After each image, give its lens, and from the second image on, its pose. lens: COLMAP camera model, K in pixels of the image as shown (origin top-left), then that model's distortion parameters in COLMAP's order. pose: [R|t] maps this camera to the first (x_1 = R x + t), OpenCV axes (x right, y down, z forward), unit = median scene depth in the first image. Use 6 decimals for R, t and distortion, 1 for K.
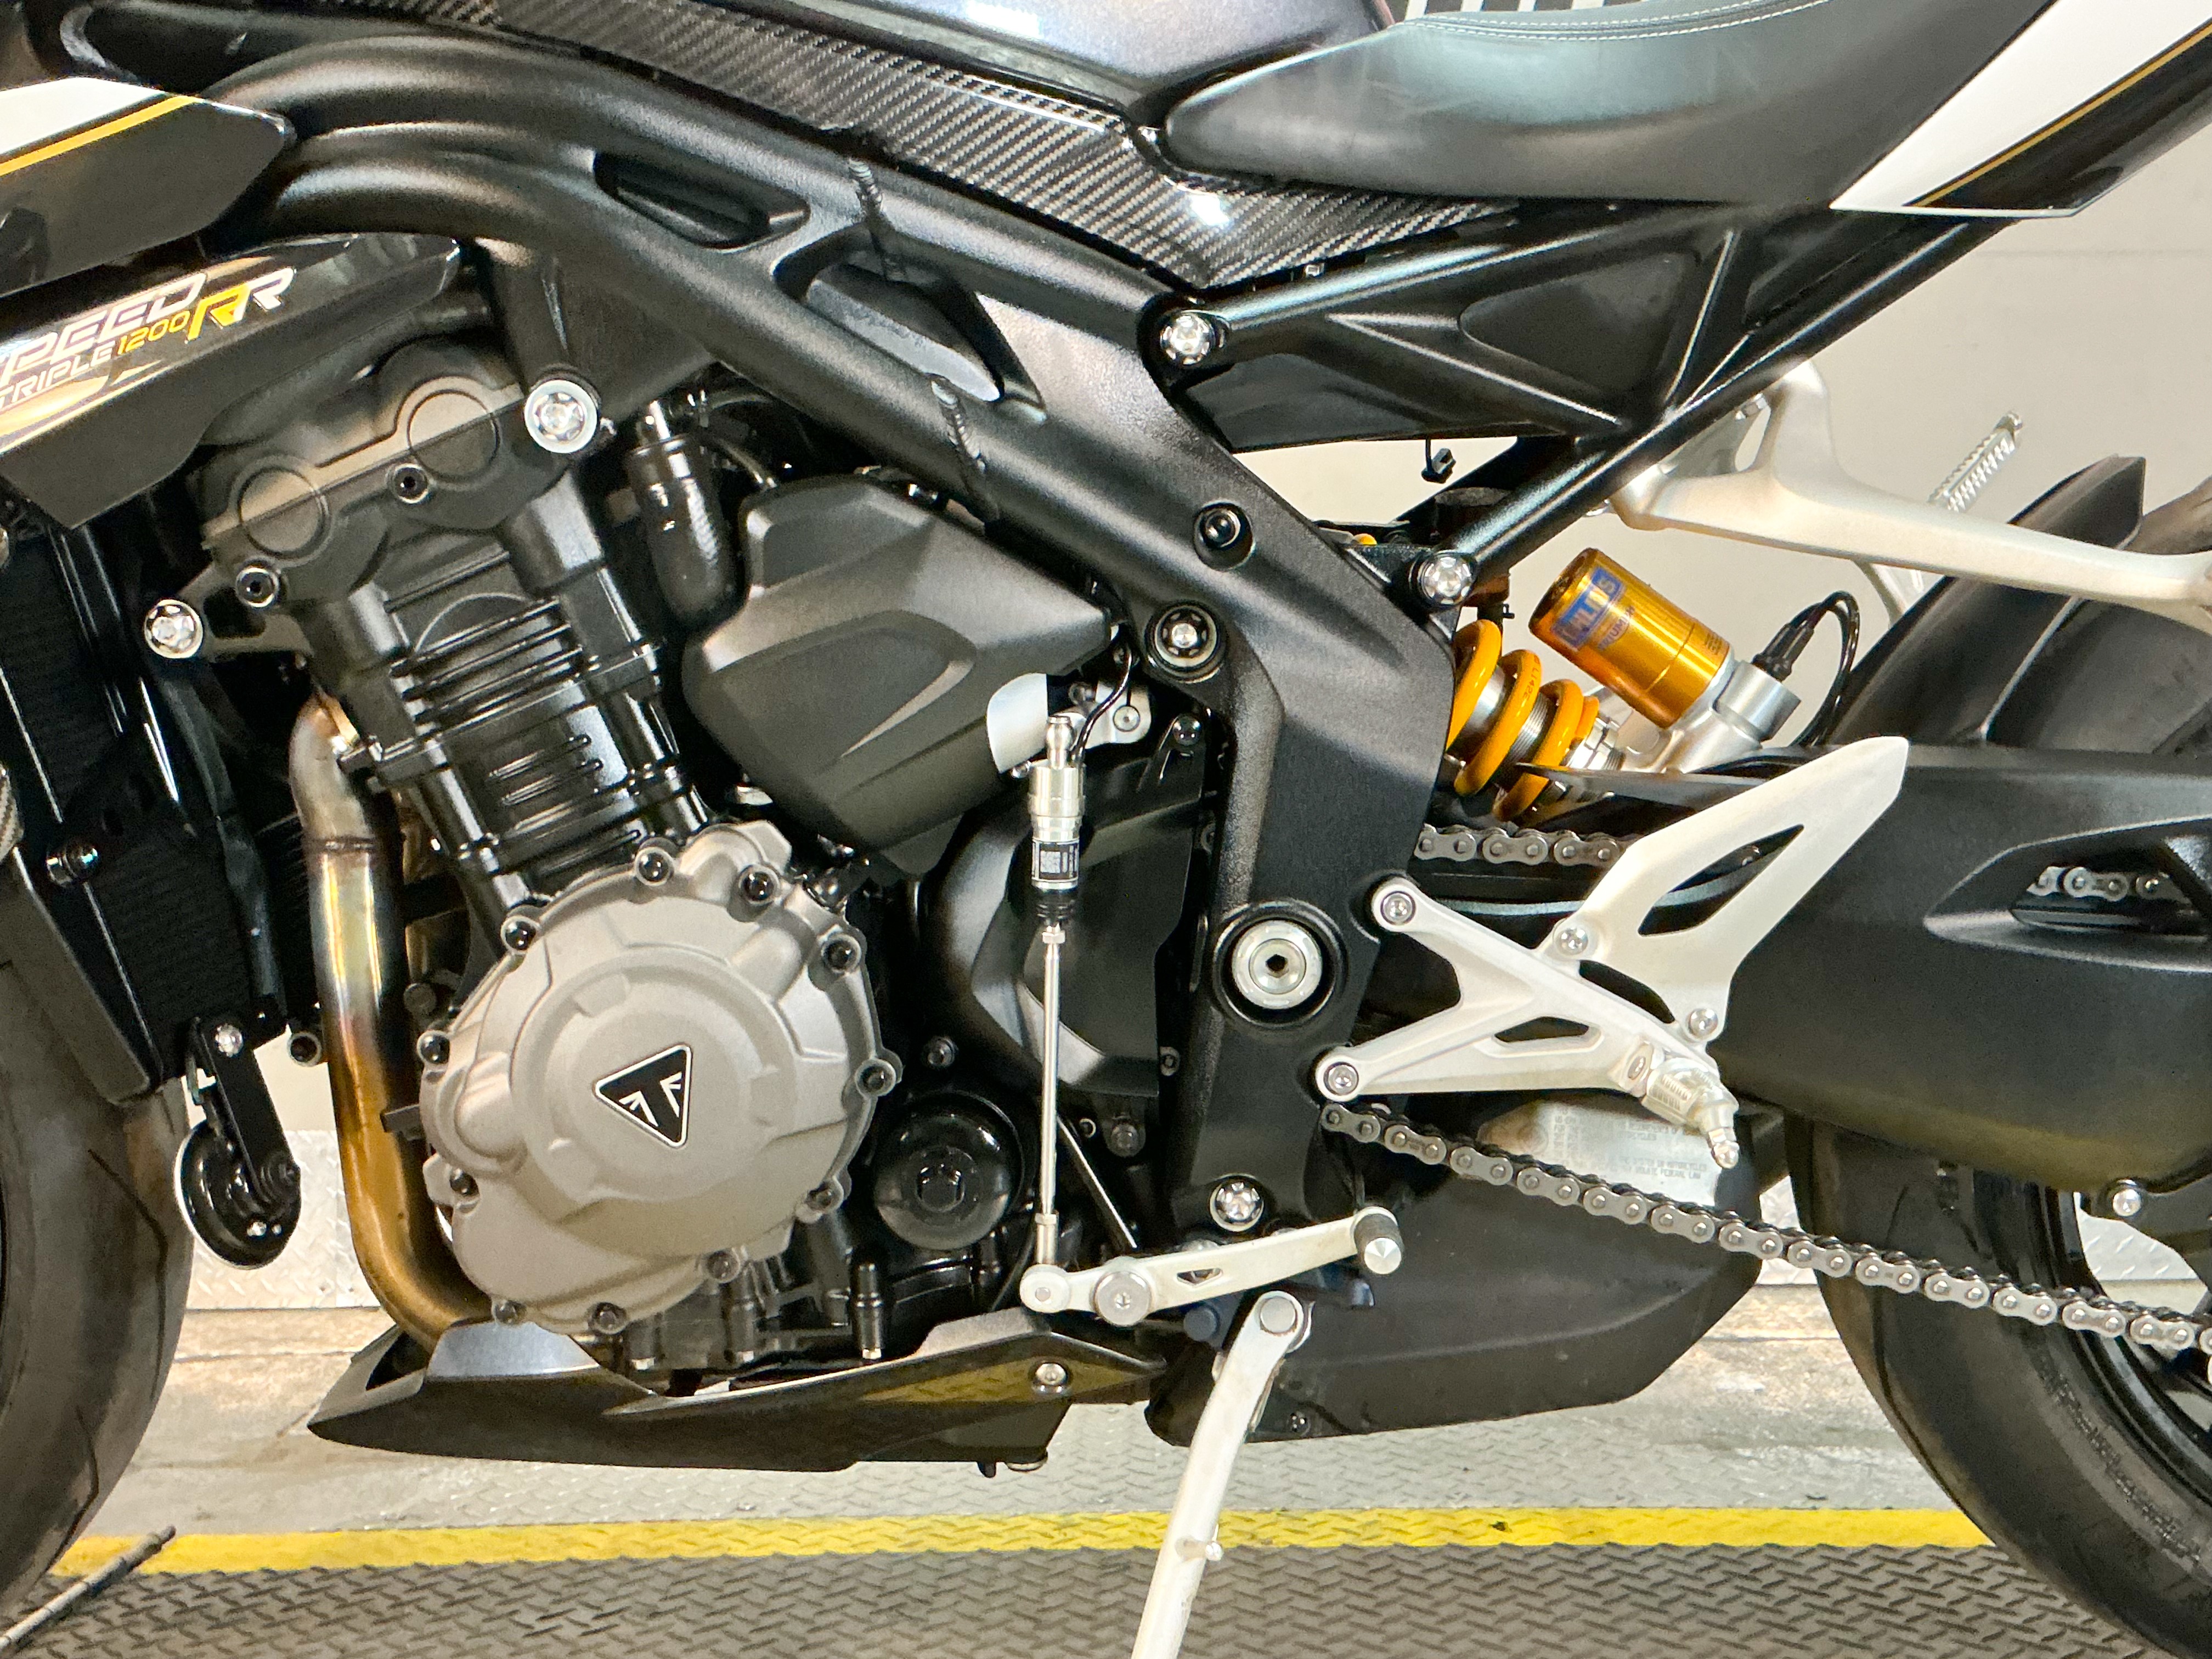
lens RADIAL K [[2461.0, 0, 1106.0], [0, 2461.0, 829.5], [0, 0, 1]] dist [0.143927, -0.285997]
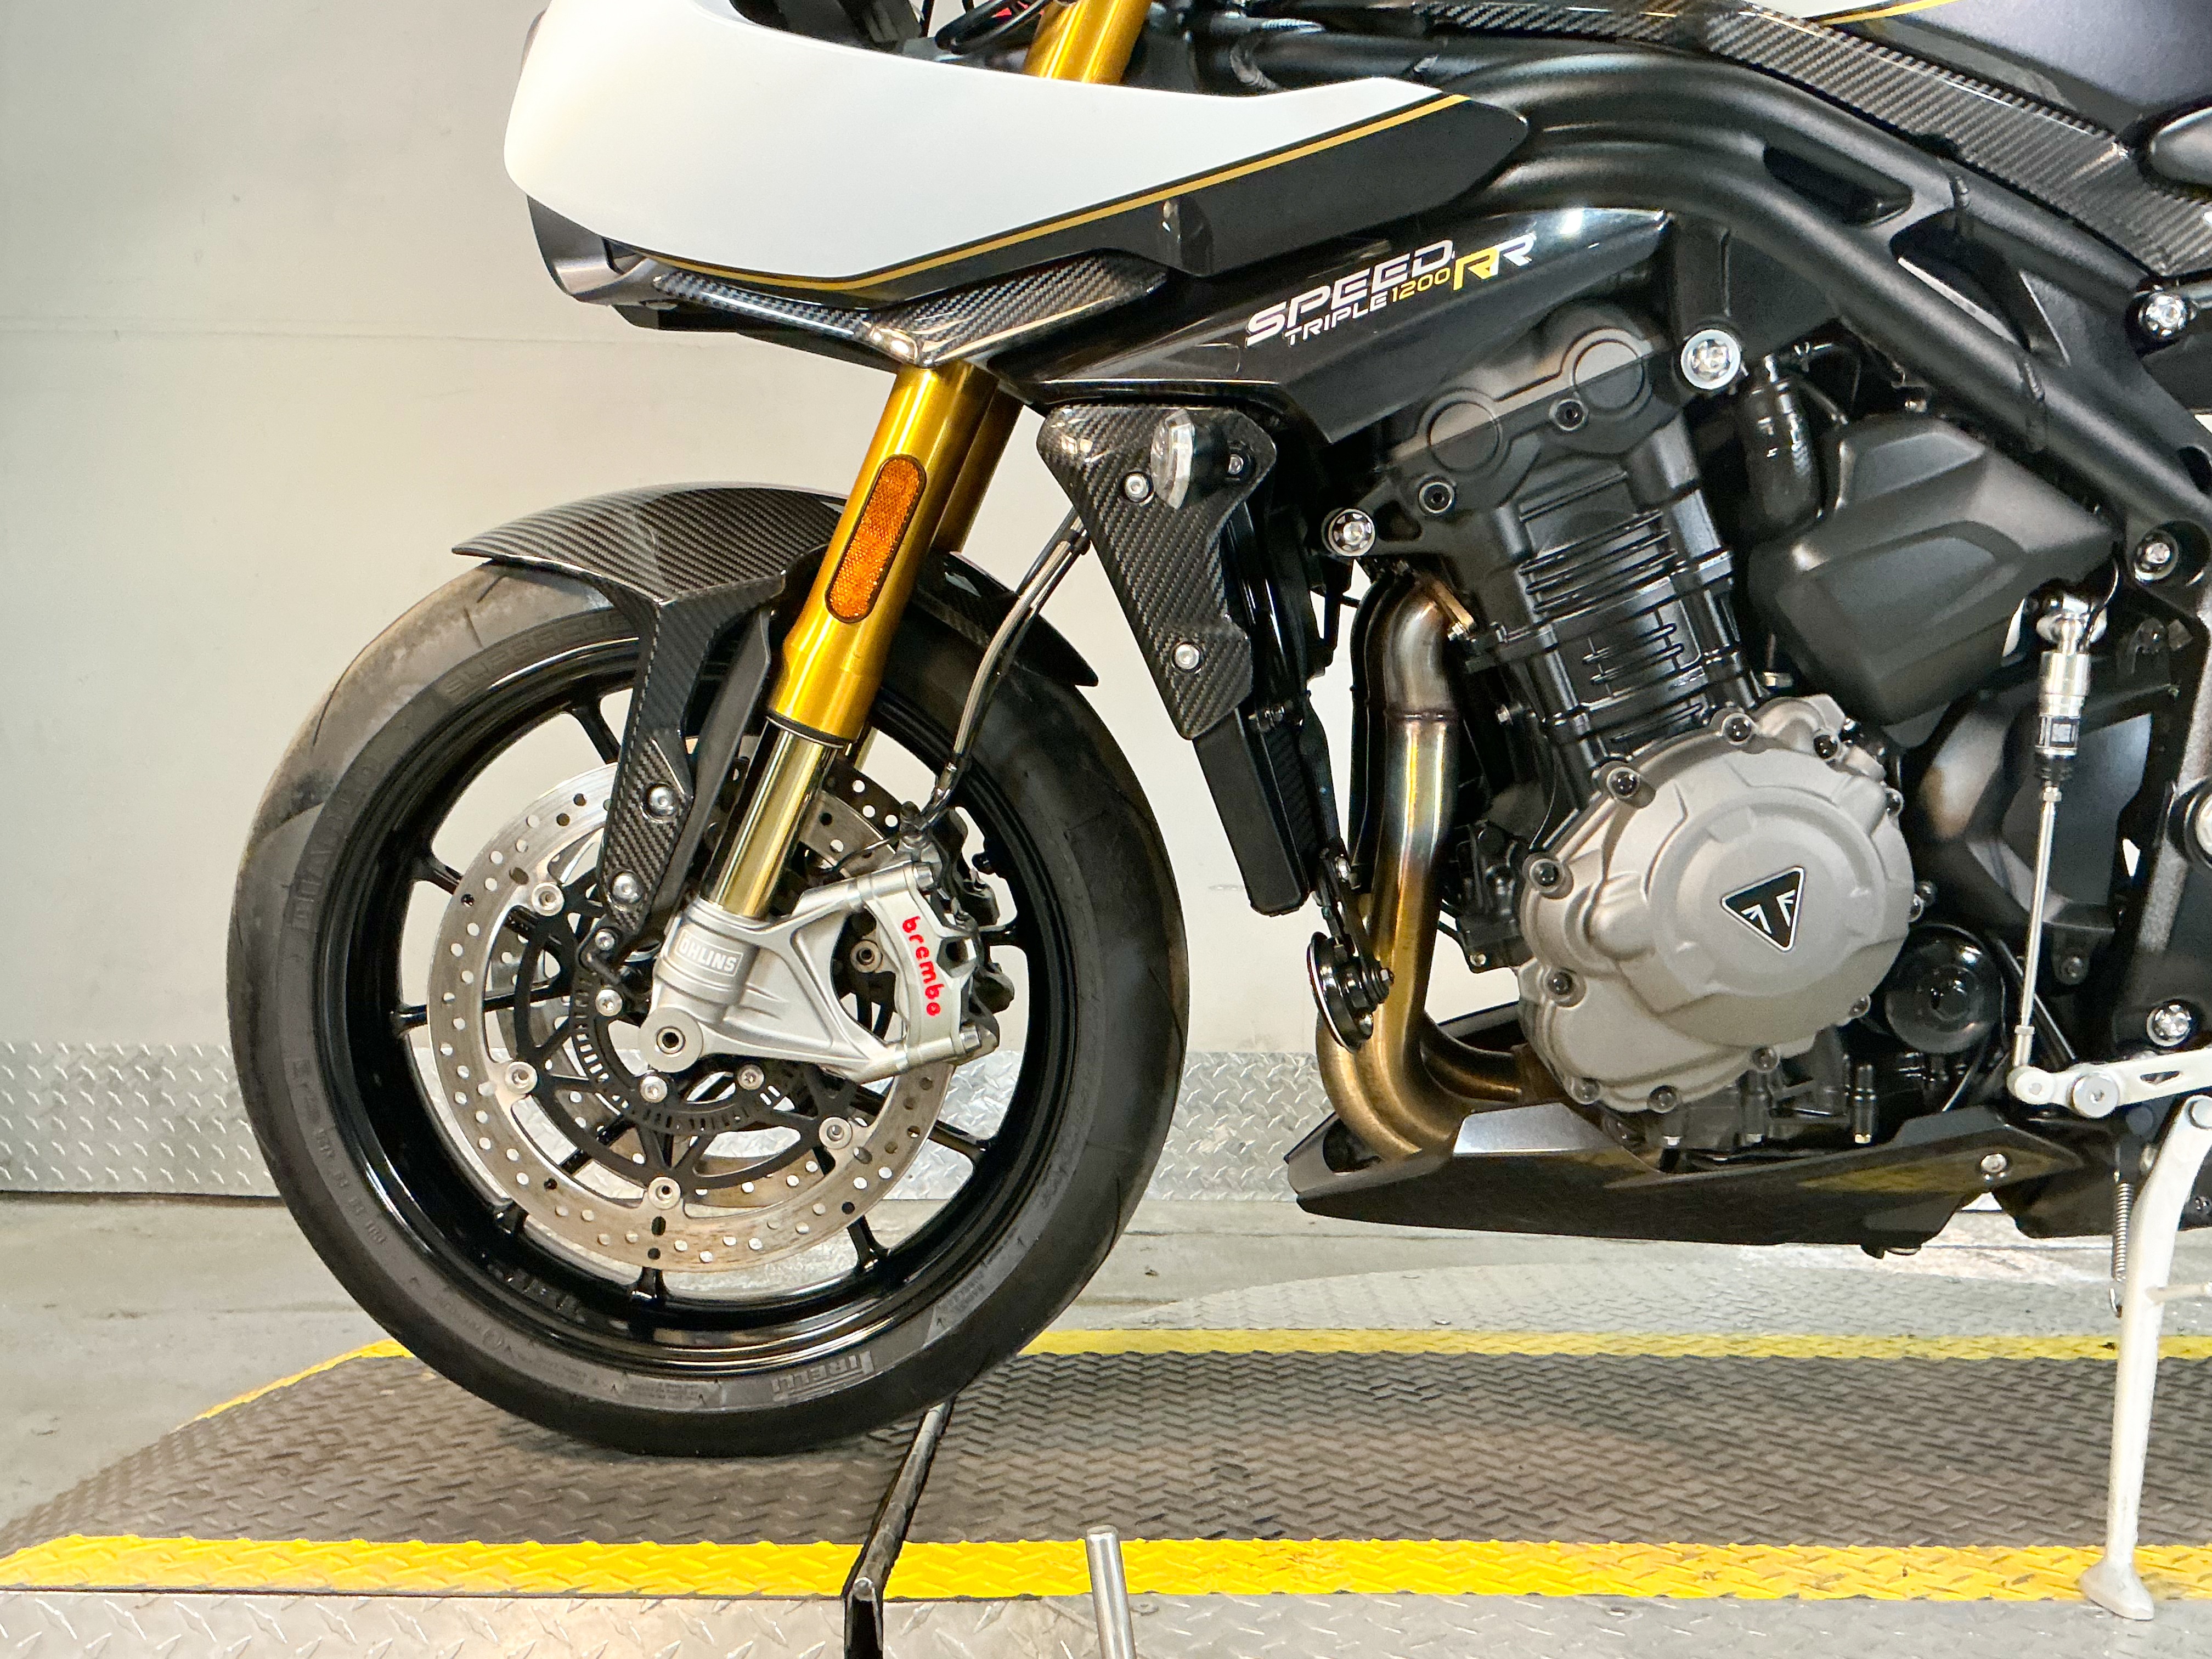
lens RADIAL K [[2095.7, 0, 1106.0], [0, 2095.7, 829.5], [0, 0, 1]] dist [0.133403, -0.272122]
pose [[0.999712, 0.022900, 0.007186, -0.494590], [-0.022693, 0.999362, -0.027585, 0.099396], [-0.007814, 0.027414, 0.999594, -0.051205]]
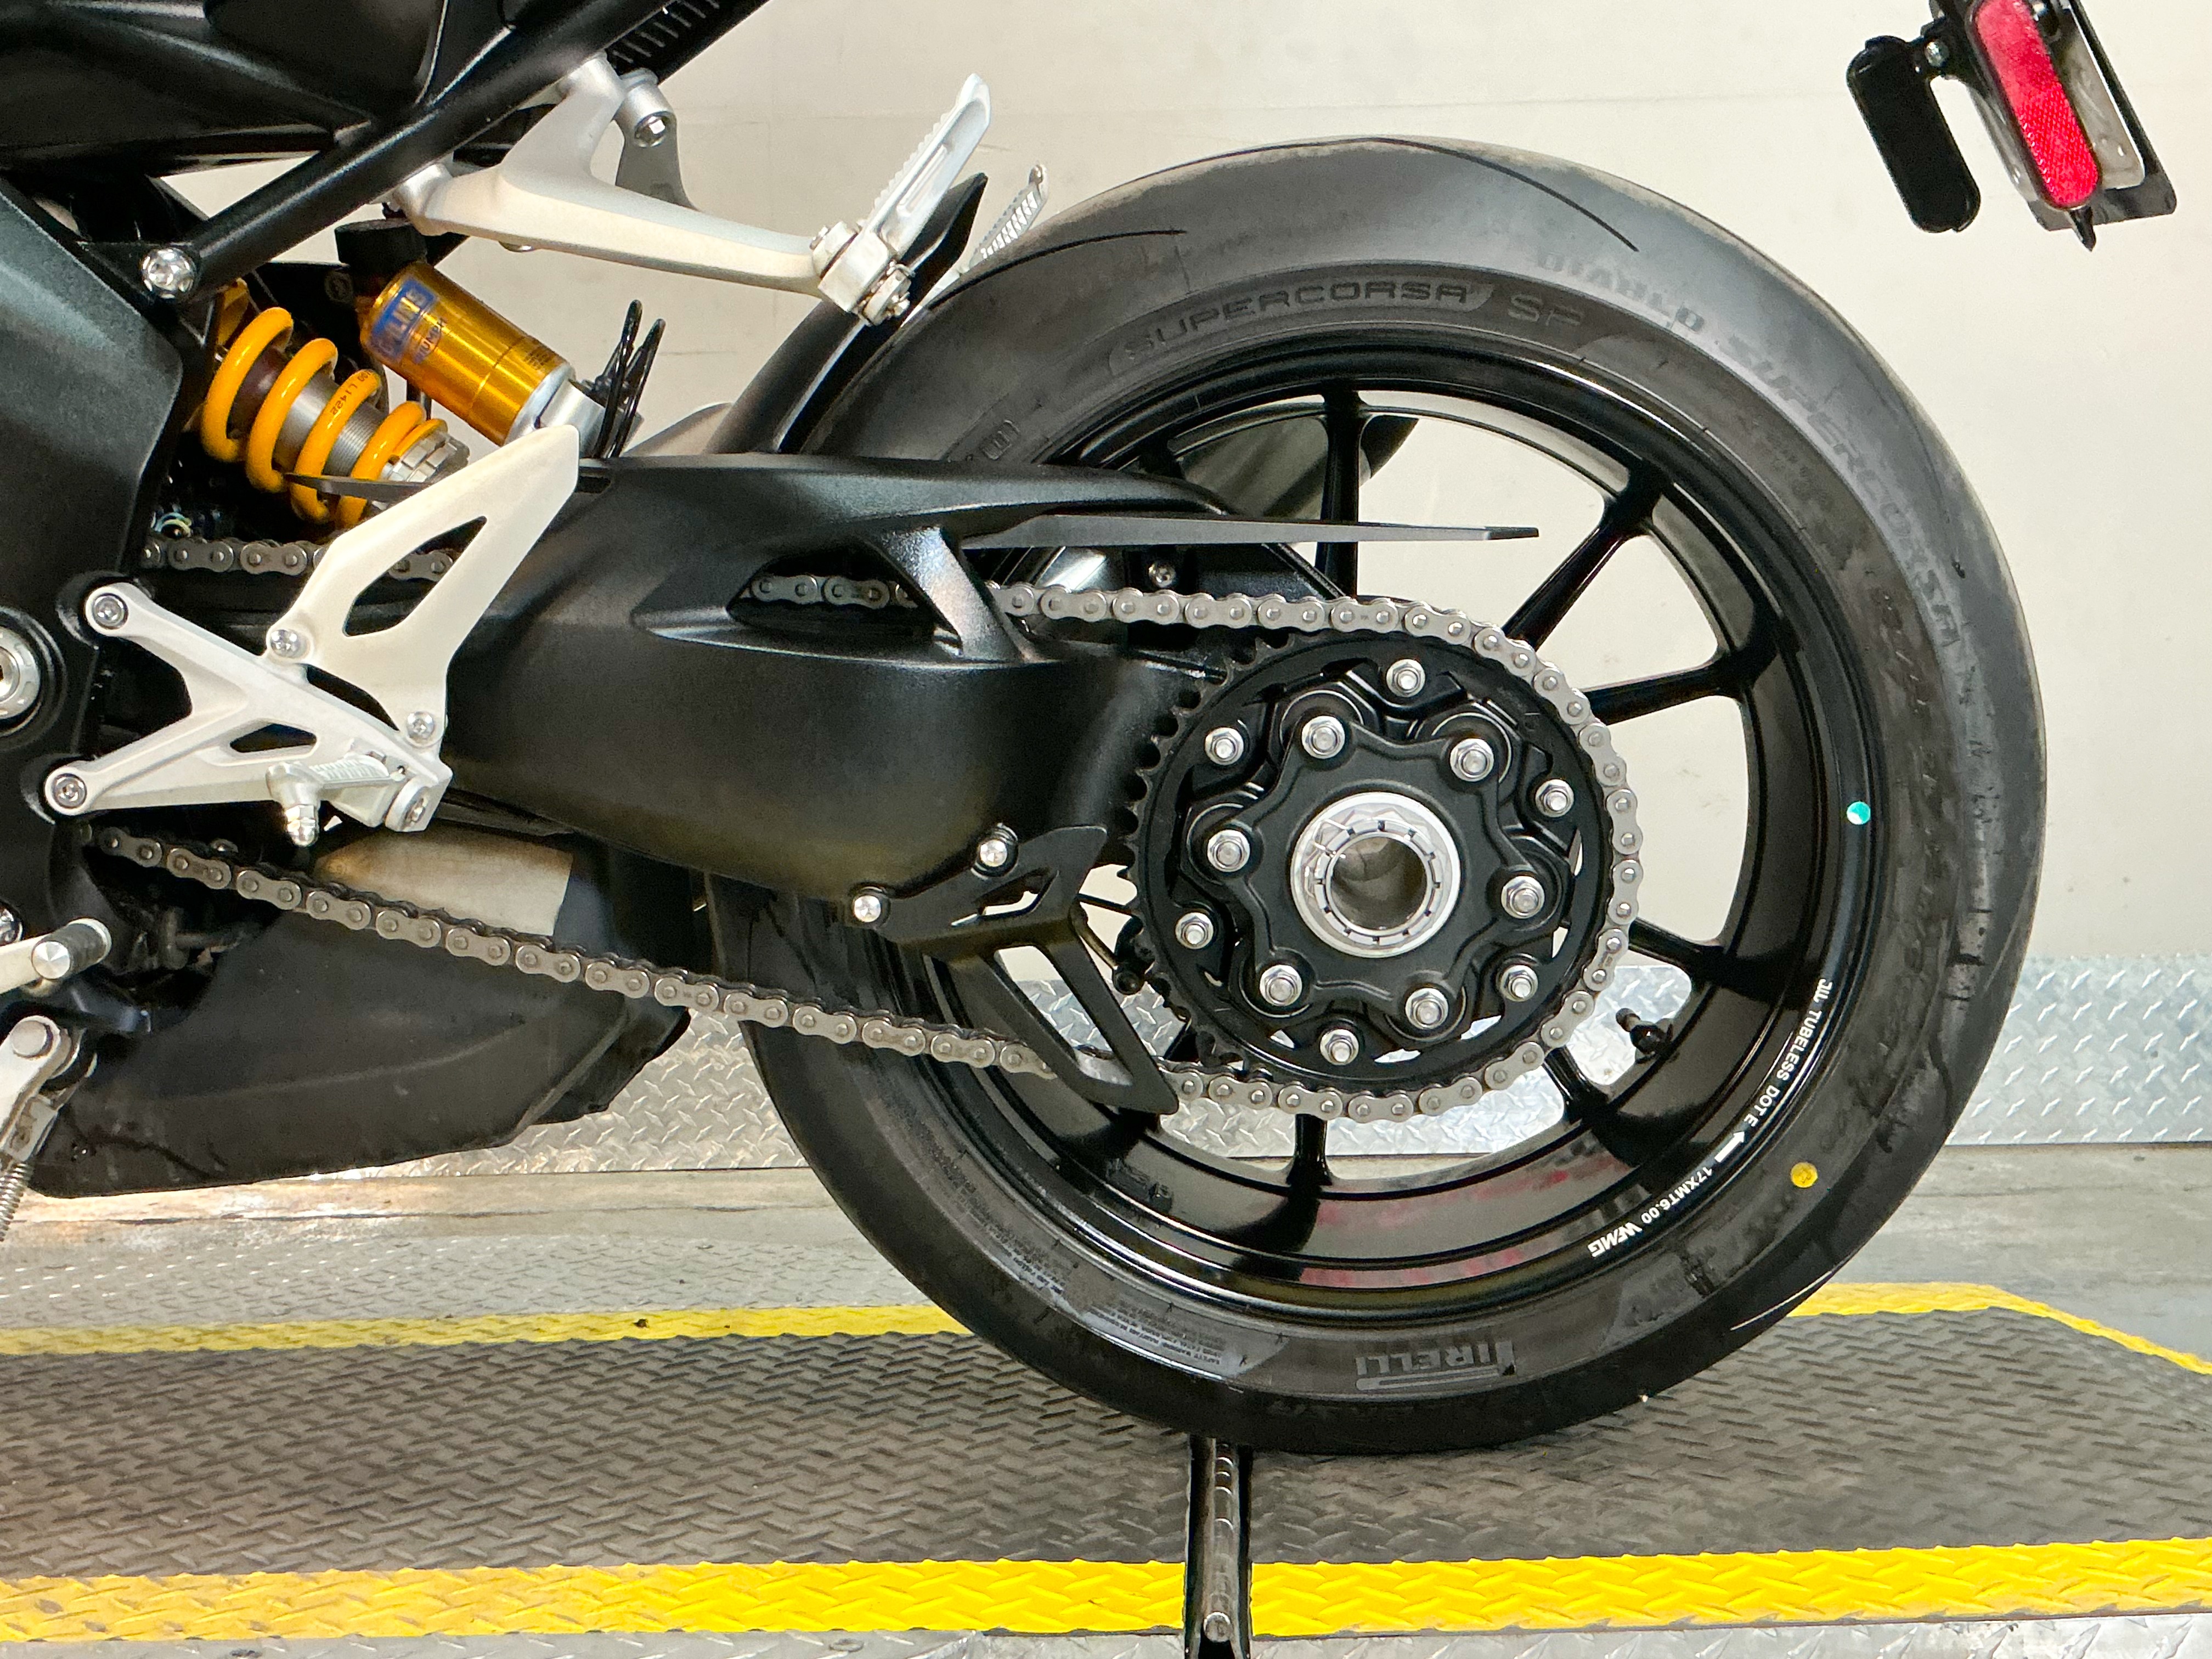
lens RADIAL K [[2561.9, 0, 1104.7], [0, 2561.9, 789.9], [0, 0, 1]] dist [0.152989, -0.387694]
pose [[0.999994, -0.003086, 0.001511, 0.499730], [0.003067, 0.999922, 0.012095, 0.089234], [-0.001548, -0.012090, 0.999926, -0.017583]]
